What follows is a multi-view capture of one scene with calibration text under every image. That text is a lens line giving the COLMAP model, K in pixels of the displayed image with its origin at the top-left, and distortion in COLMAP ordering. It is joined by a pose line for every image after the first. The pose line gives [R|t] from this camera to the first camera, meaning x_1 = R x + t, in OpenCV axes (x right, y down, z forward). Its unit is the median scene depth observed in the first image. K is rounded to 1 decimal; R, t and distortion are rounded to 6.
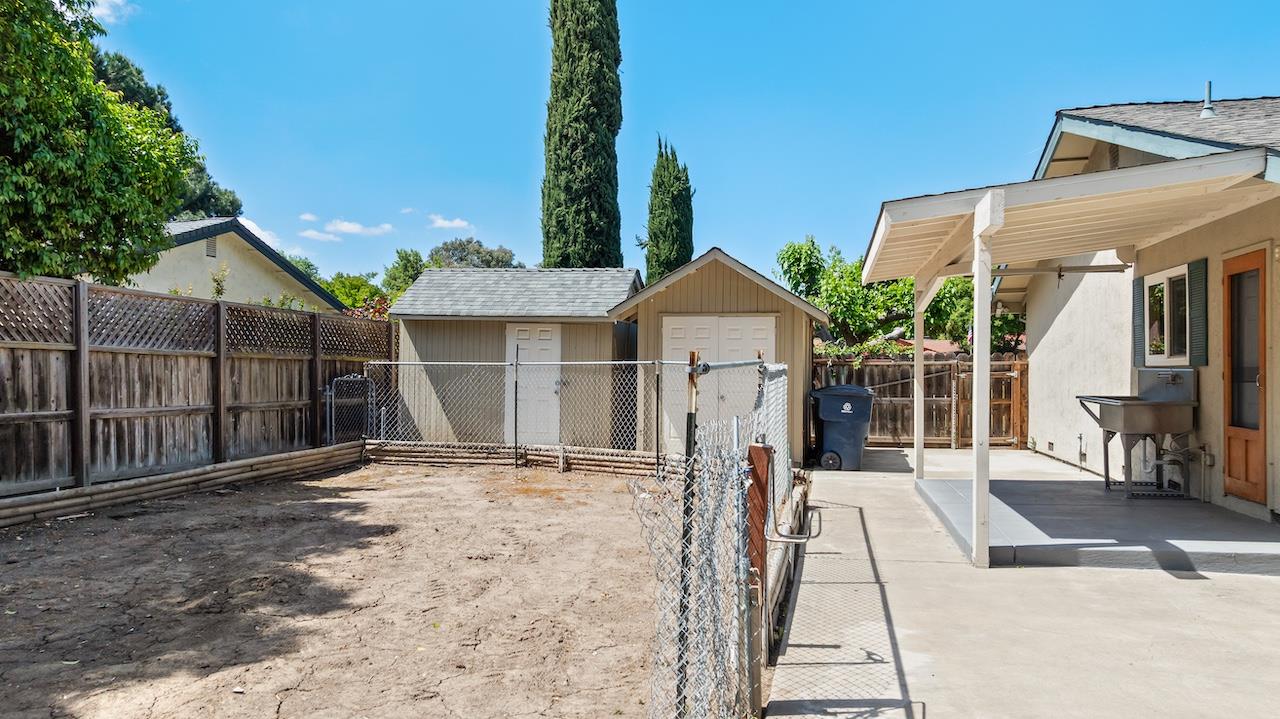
lens RADIAL K [[909.1, 0, 642.2], [0, 909.1, 373.0], [0, 0, 1]] dist [-0.044718, 0.049670]
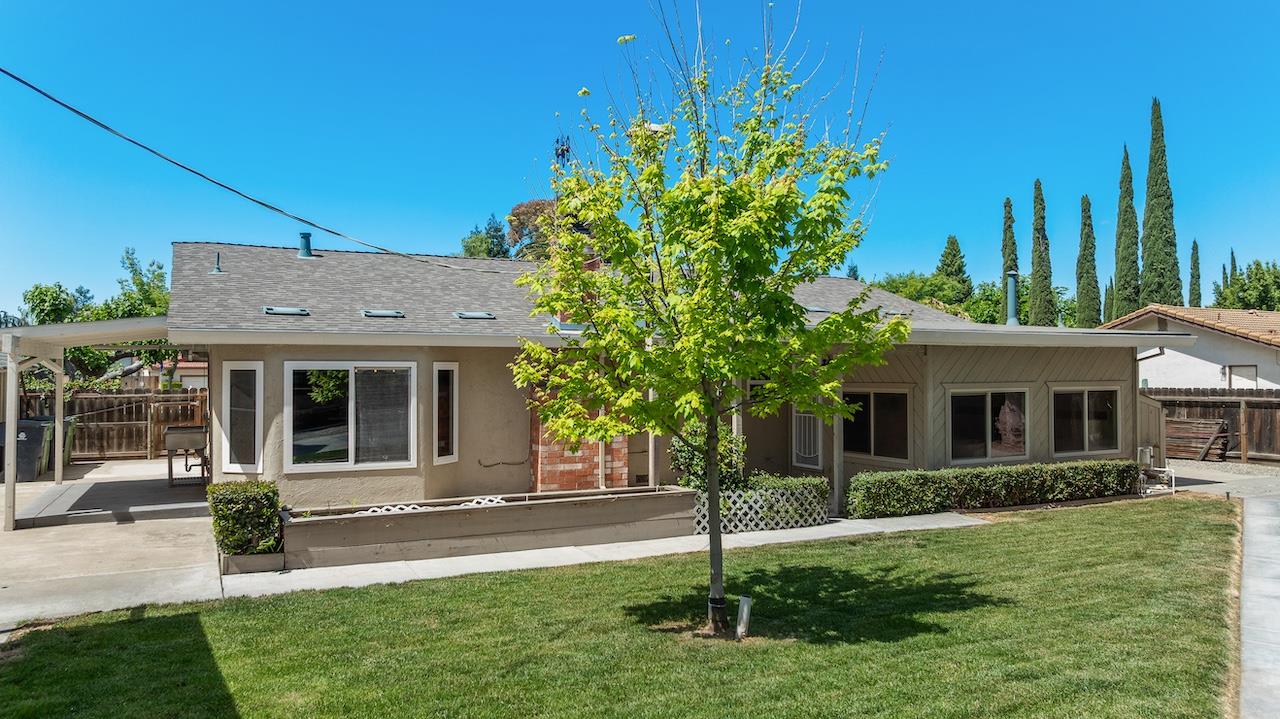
lens RADIAL K [[902.6, 0, 640.0], [0, 902.6, 359.5], [0, 0, 1]] dist [-0.039789, 0.046316]
pose [[0.789886, 0.007085, 0.613213, 0.131443], [0.002786, 0.999881, -0.015142, -0.054649], [-0.613247, 0.013669, 0.789773, -0.643491]]
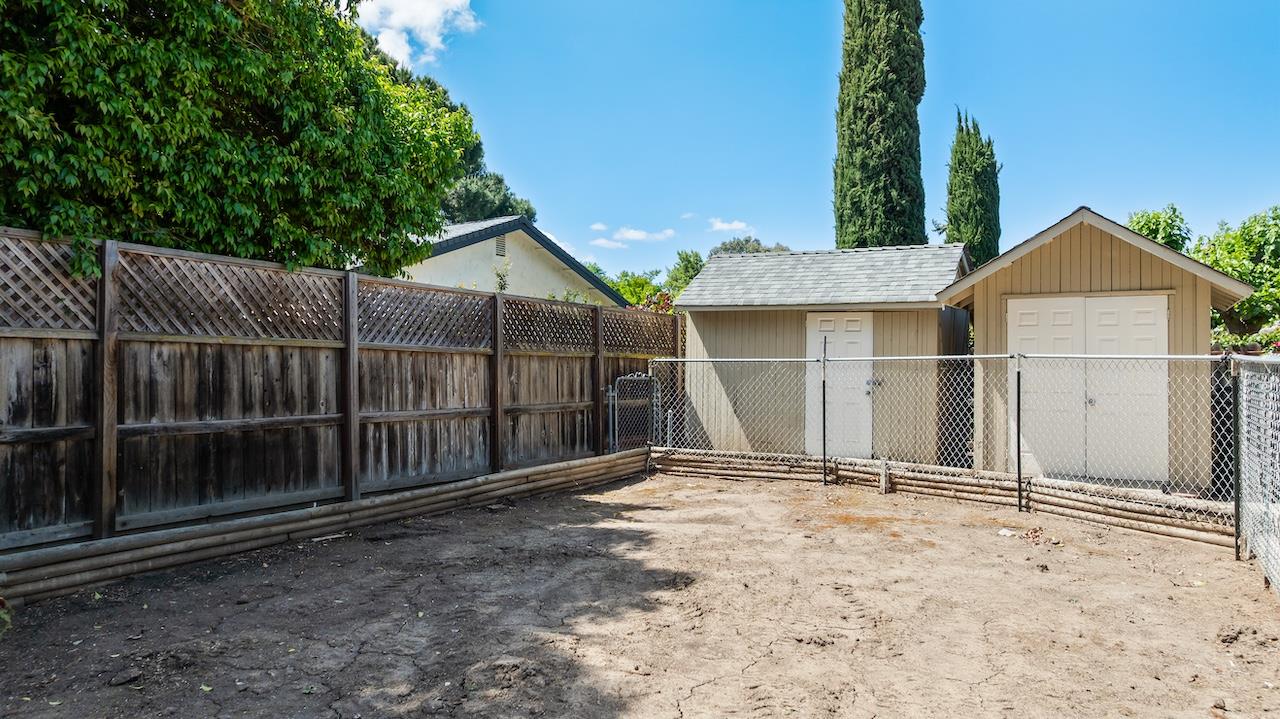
lens RADIAL K [[902.6, 0, 640.0], [0, 902.6, 359.5], [0, 0, 1]] dist [-0.039789, 0.046316]
pose [[0.953333, -0.007895, -0.301819, -0.049848], [0.004077, 0.999904, -0.013277, -0.000081], [0.301895, 0.011427, 0.953273, 0.159219]]
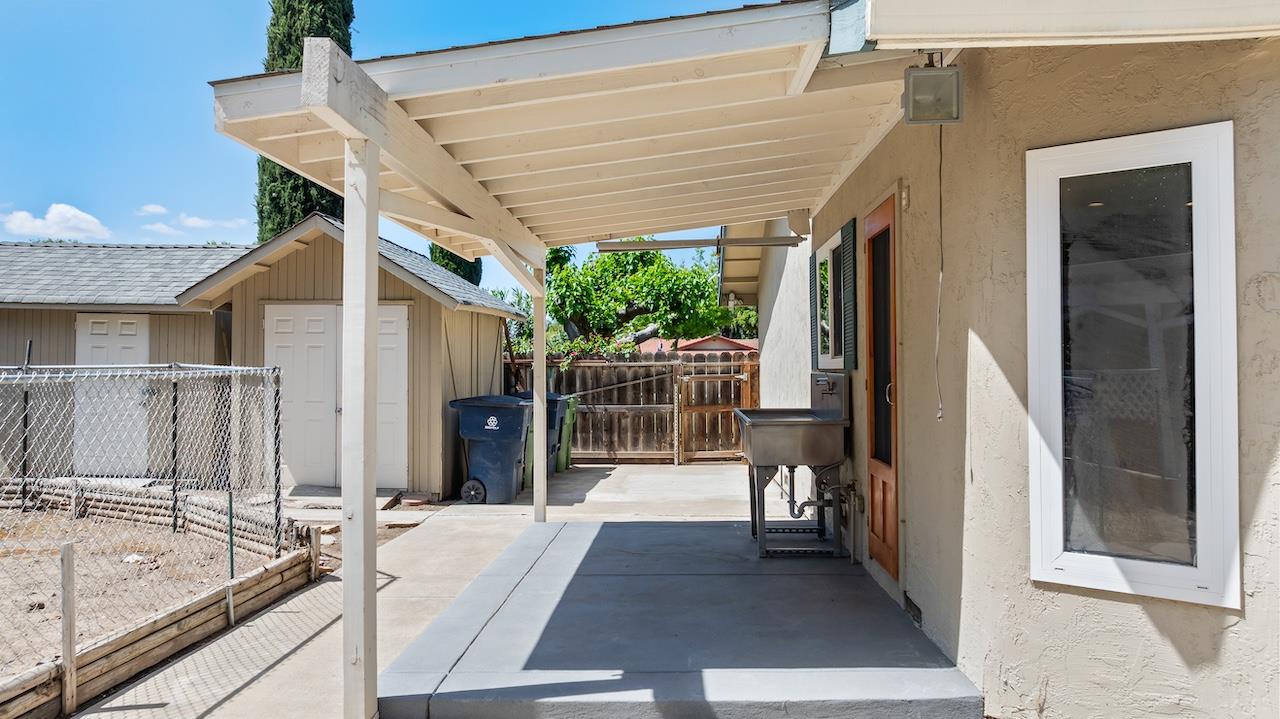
lens RADIAL K [[902.6, 0, 640.0], [0, 902.6, 359.5], [0, 0, 1]] dist [-0.039789, 0.046316]
pose [[0.987841, -0.001717, 0.155459, 0.229065], [0.003901, 0.999898, -0.013745, -0.004678], [-0.155420, 0.014184, 0.987747, 0.214763]]
